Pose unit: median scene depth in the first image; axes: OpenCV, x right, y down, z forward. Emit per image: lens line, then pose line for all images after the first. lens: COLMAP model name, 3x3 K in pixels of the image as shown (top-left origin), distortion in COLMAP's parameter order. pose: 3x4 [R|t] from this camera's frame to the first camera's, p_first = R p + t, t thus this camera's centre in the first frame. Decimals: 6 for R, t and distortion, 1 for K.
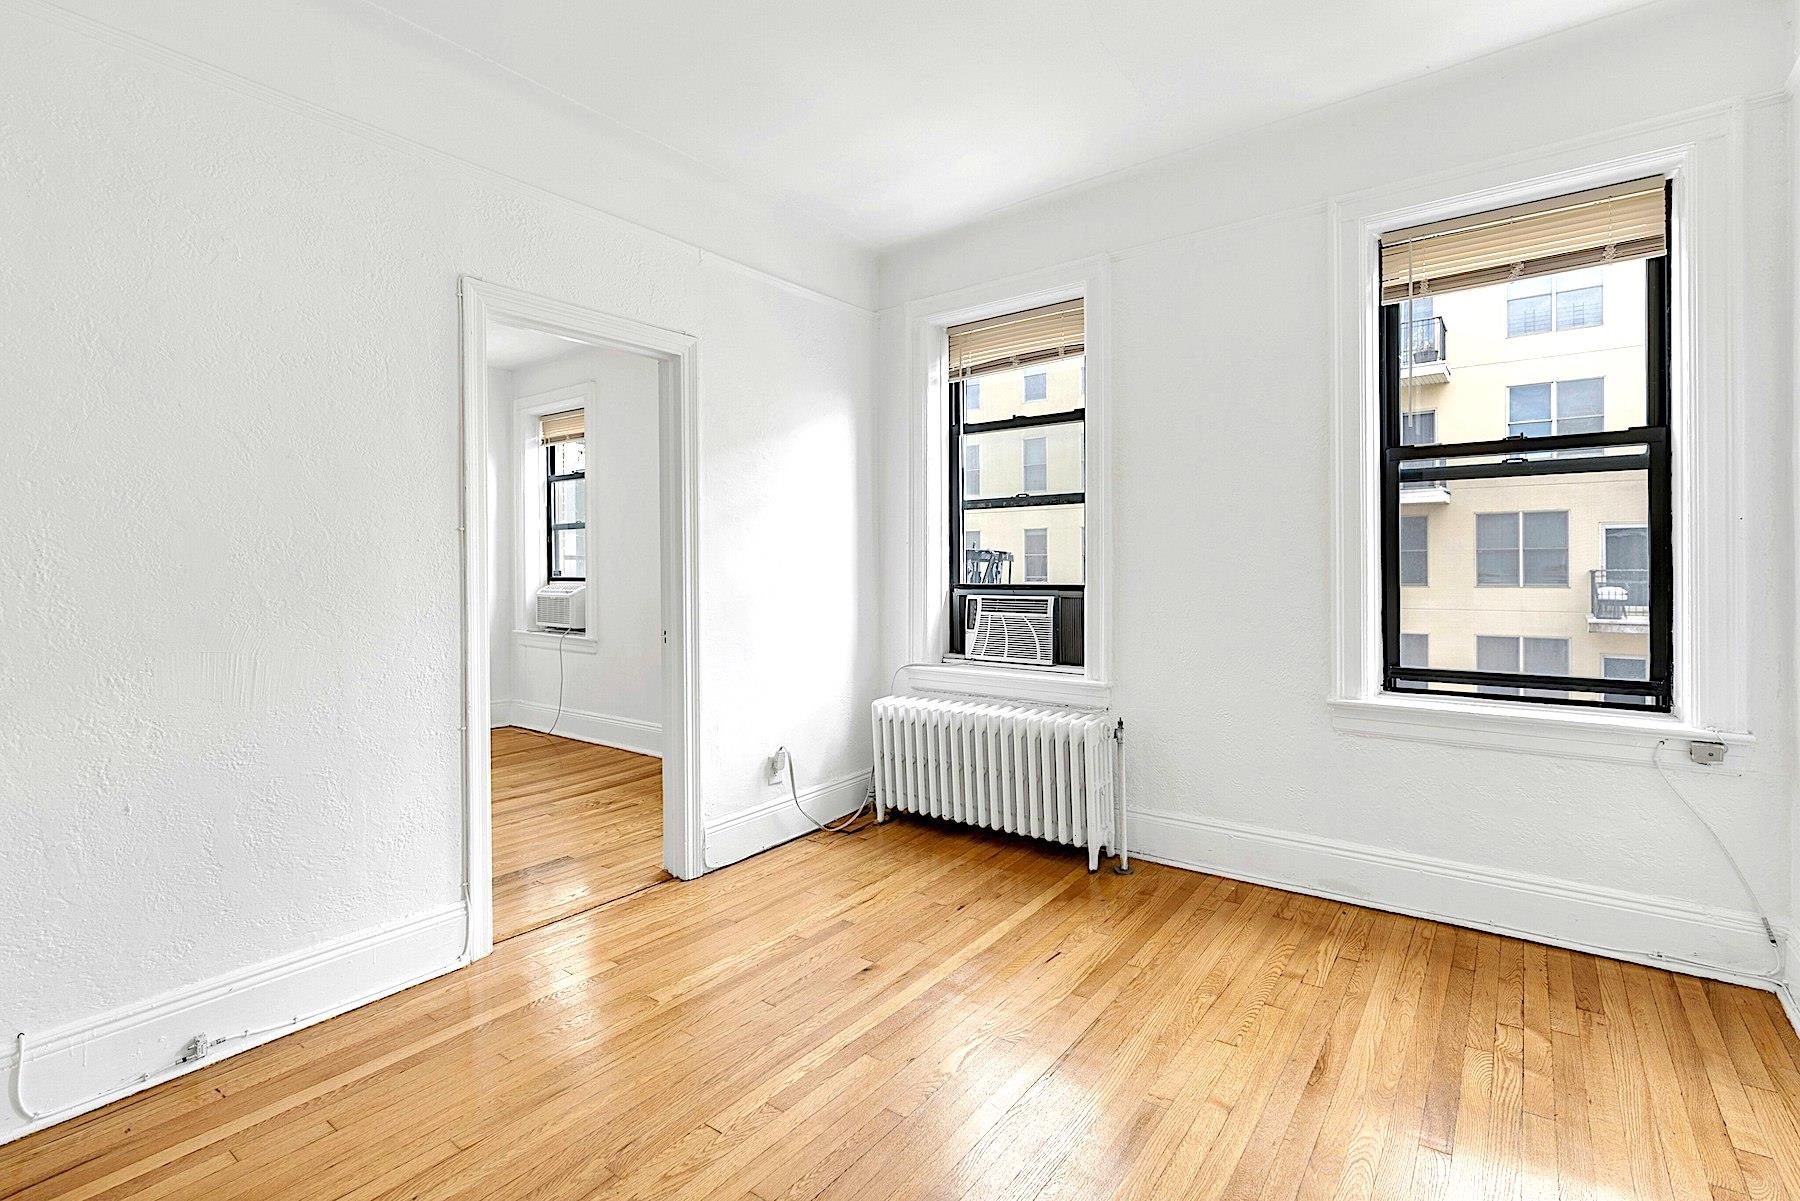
lens RADIAL K [[833.9, 0, 901.3], [0, 833.9, 572.4], [0, 0, 1]] dist [-0.009688, 0.003920]
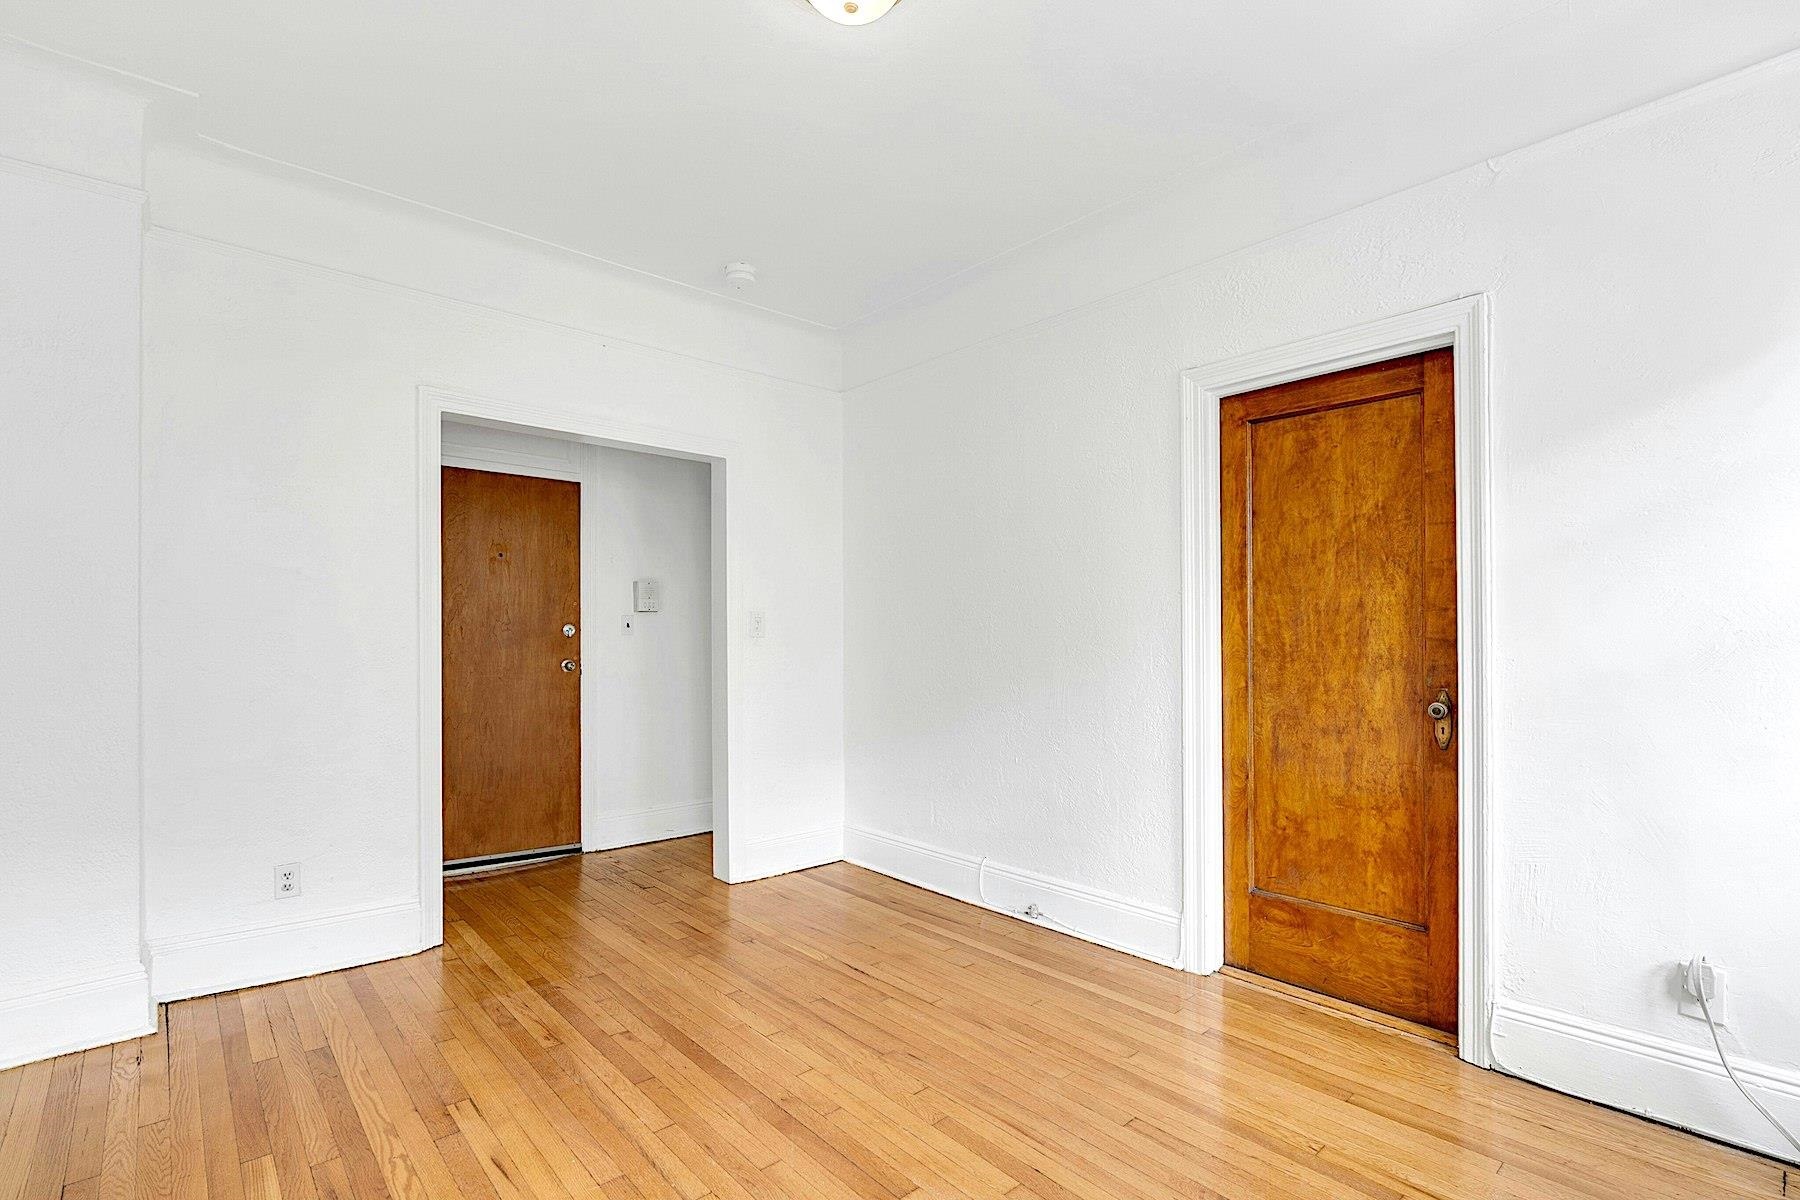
lens RADIAL K [[833.9, 0, 914.8], [0, 833.9, 623.0], [0, 0, 1]] dist [-0.009688, 0.003920]
pose [[-0.184027, 0.002012, -0.982919, 0.632355], [0.005594, 0.999984, 0.000999, -0.010994], [0.982905, -0.005315, -0.184036, 0.794243]]
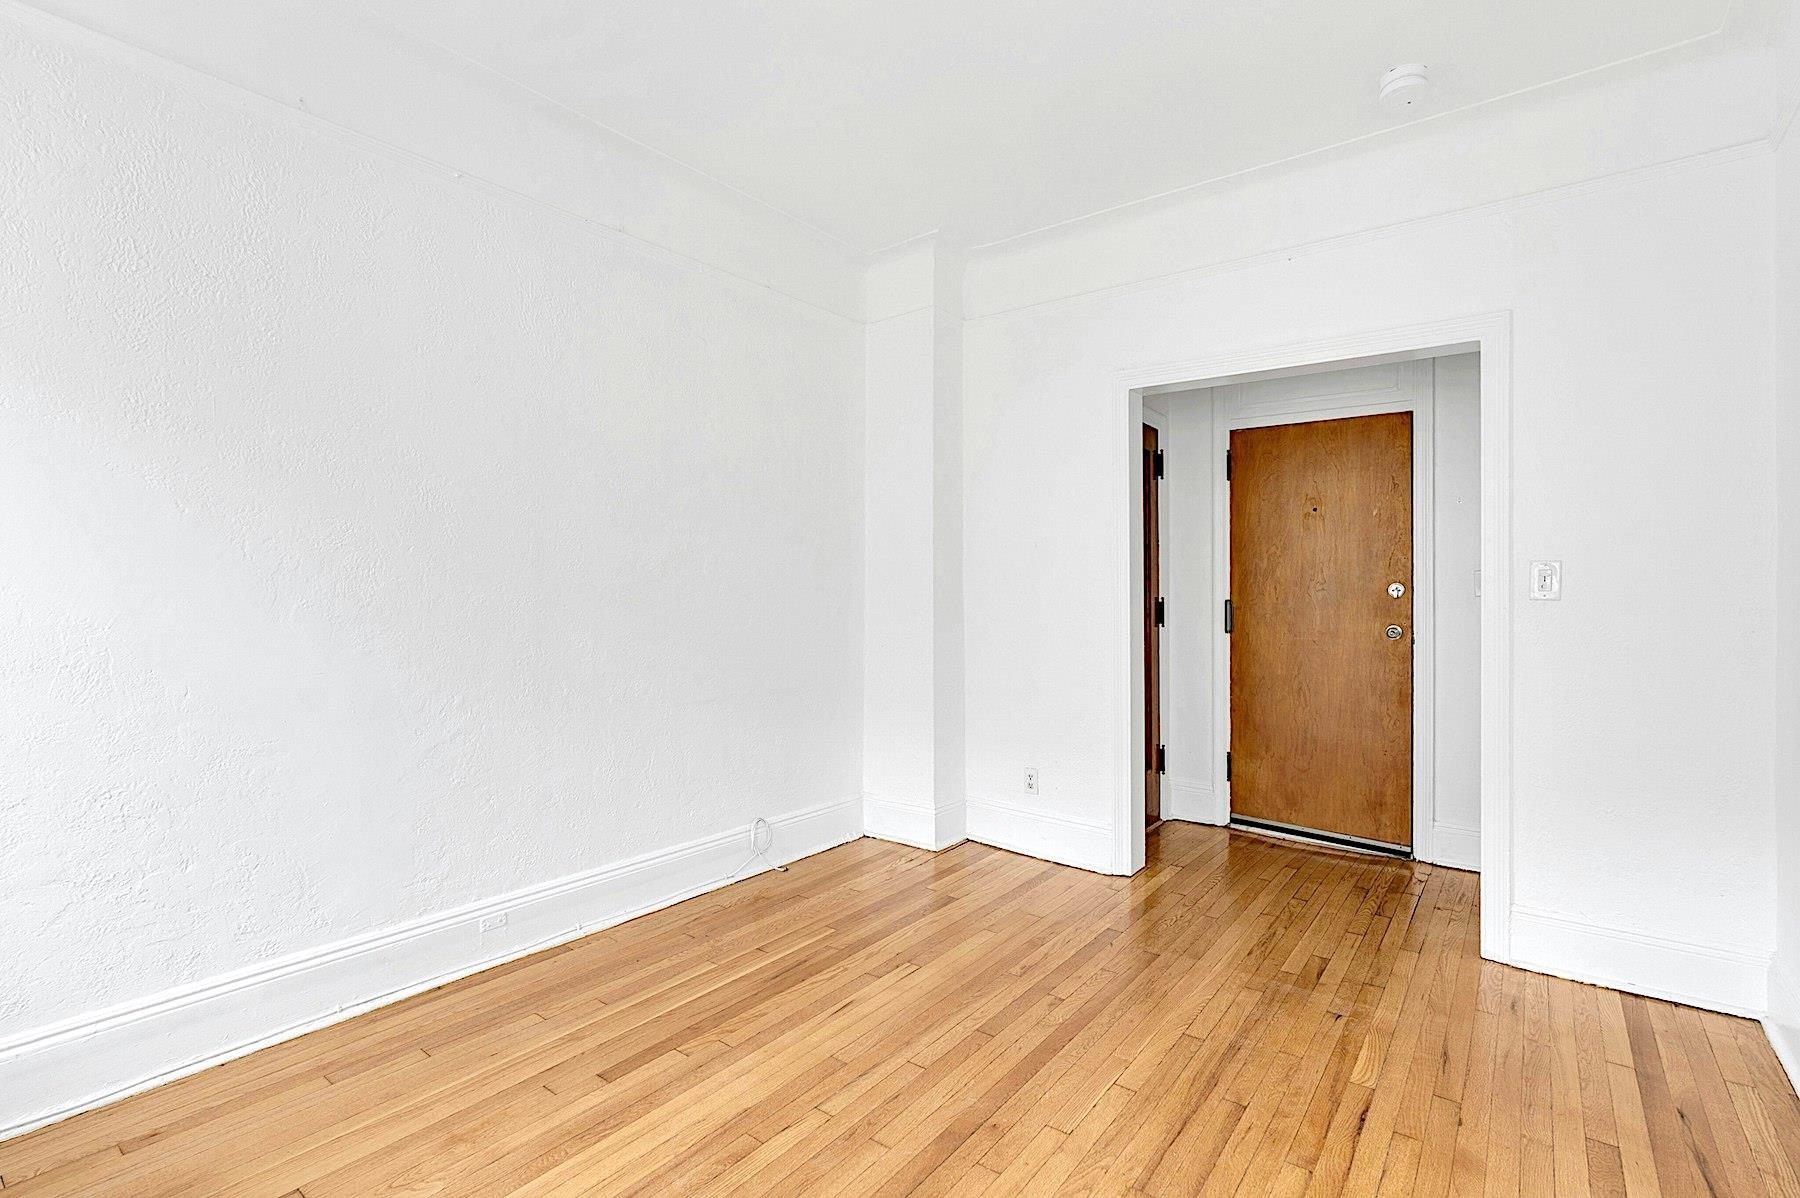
lens RADIAL K [[833.9, 0, 899.1], [0, 833.9, 594.1], [0, 0, 1]] dist [-0.009688, 0.003920]
pose [[-0.999881, 0.012091, 0.009601, -0.036737], [0.012054, 0.999920, -0.003917, 0.003365], [-0.009648, -0.003801, -0.999946, 1.203340]]
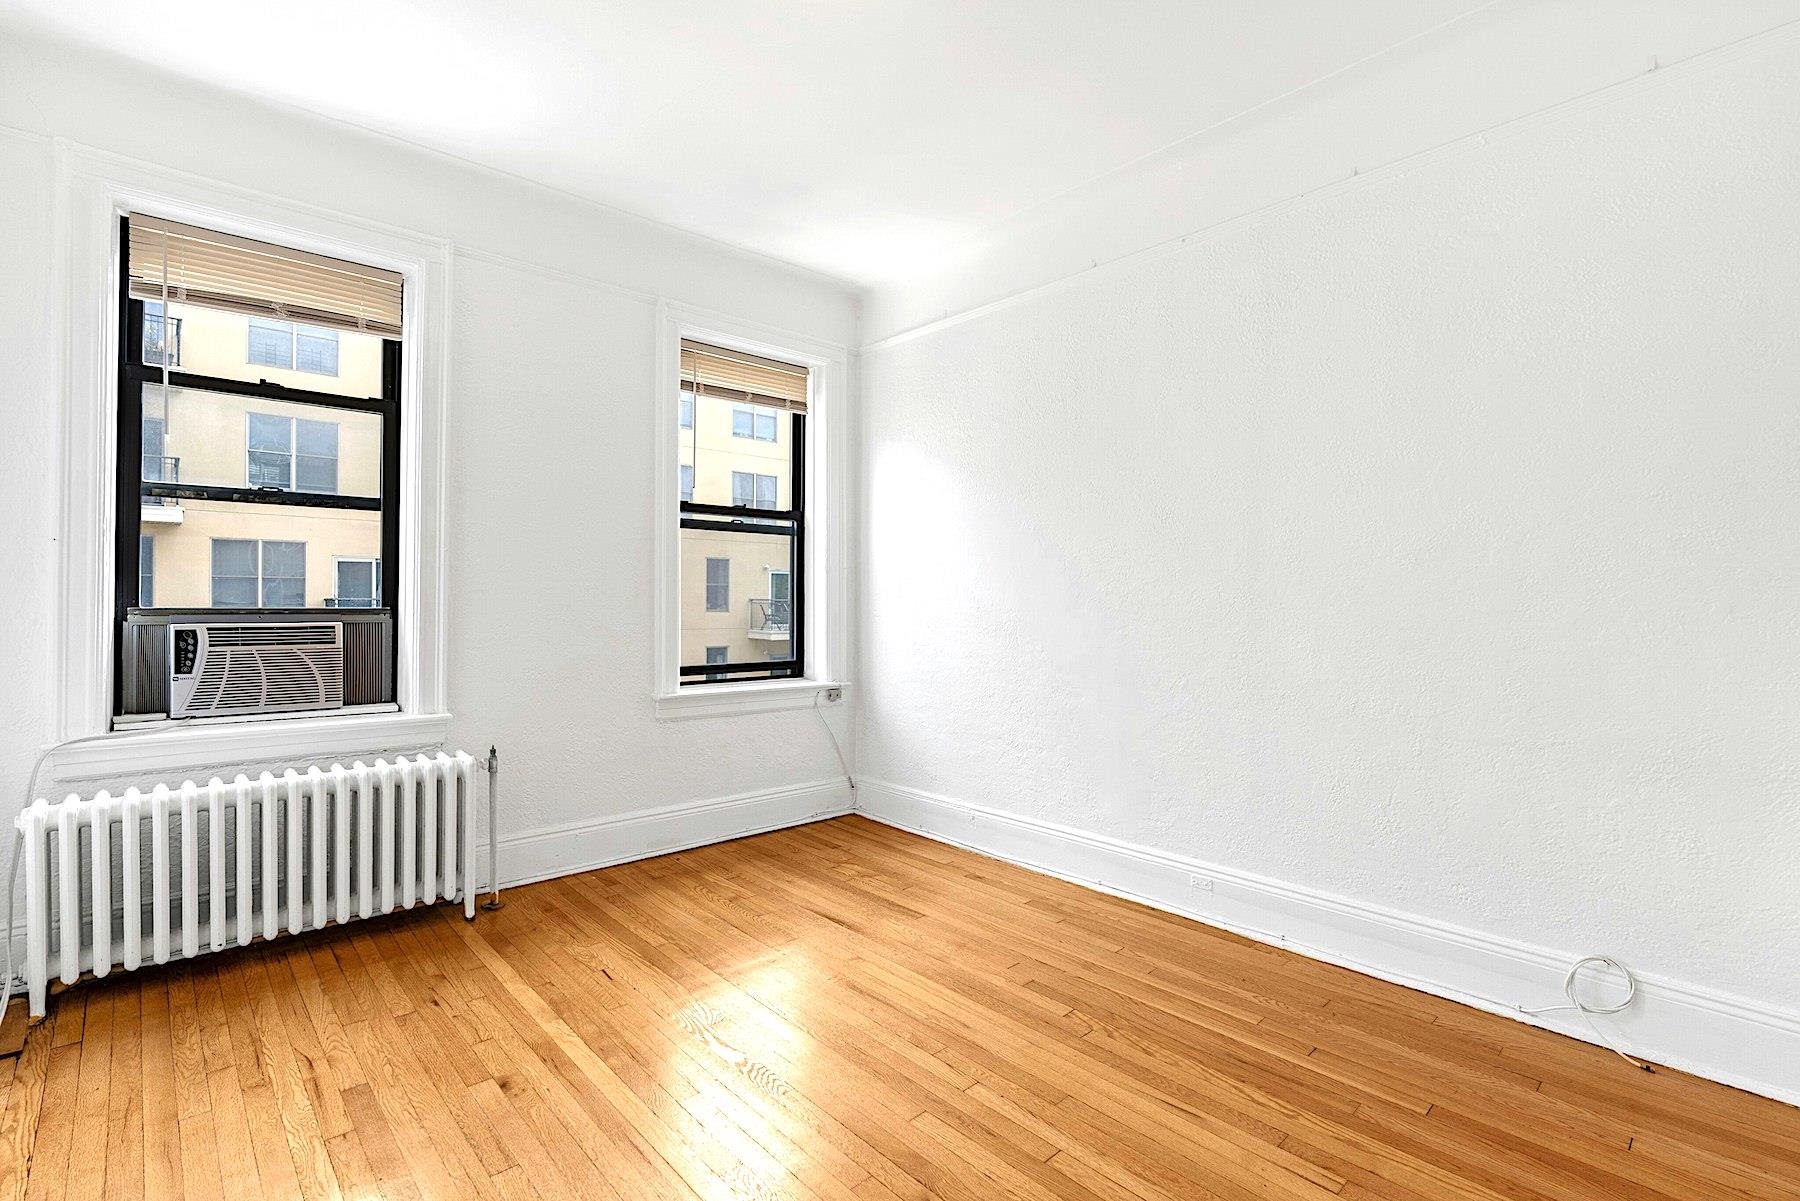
lens RADIAL K [[833.9, 0, 886.2], [0, 833.9, 601.4], [0, 0, 1]] dist [-0.009688, 0.003920]
pose [[0.193220, 0.002968, 0.981151, -0.686368], [-0.002838, 0.999993, -0.002466, 0.012652], [-0.981151, -0.002308, 0.193227, 0.443641]]
